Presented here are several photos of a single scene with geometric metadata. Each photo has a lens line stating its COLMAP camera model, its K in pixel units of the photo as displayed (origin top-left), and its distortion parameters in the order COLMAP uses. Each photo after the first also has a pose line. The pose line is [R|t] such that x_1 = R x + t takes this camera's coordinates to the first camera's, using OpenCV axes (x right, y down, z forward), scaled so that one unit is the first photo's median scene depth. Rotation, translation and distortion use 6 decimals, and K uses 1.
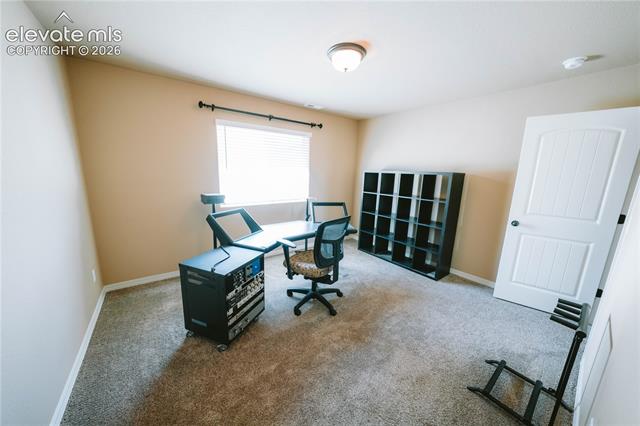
lens RADIAL K [[220.9, 0, 318.5], [0, 220.9, 211.9], [0, 0, 1]] dist [-0.011888, 0.001204]
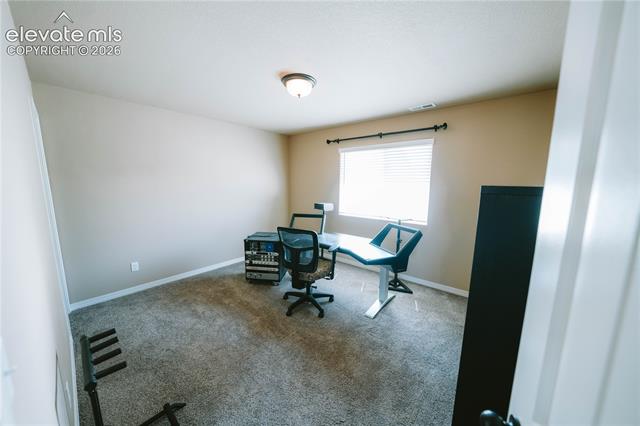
lens RADIAL K [[220.9, 0, 318.3], [0, 220.9, 215.6], [0, 0, 1]] dist [-0.011888, 0.001204]
pose [[0.219081, 0.117542, -0.968601, 0.845572], [-0.183751, 0.979924, 0.077355, -0.101324], [0.958248, 0.161034, 0.236281, 0.612945]]
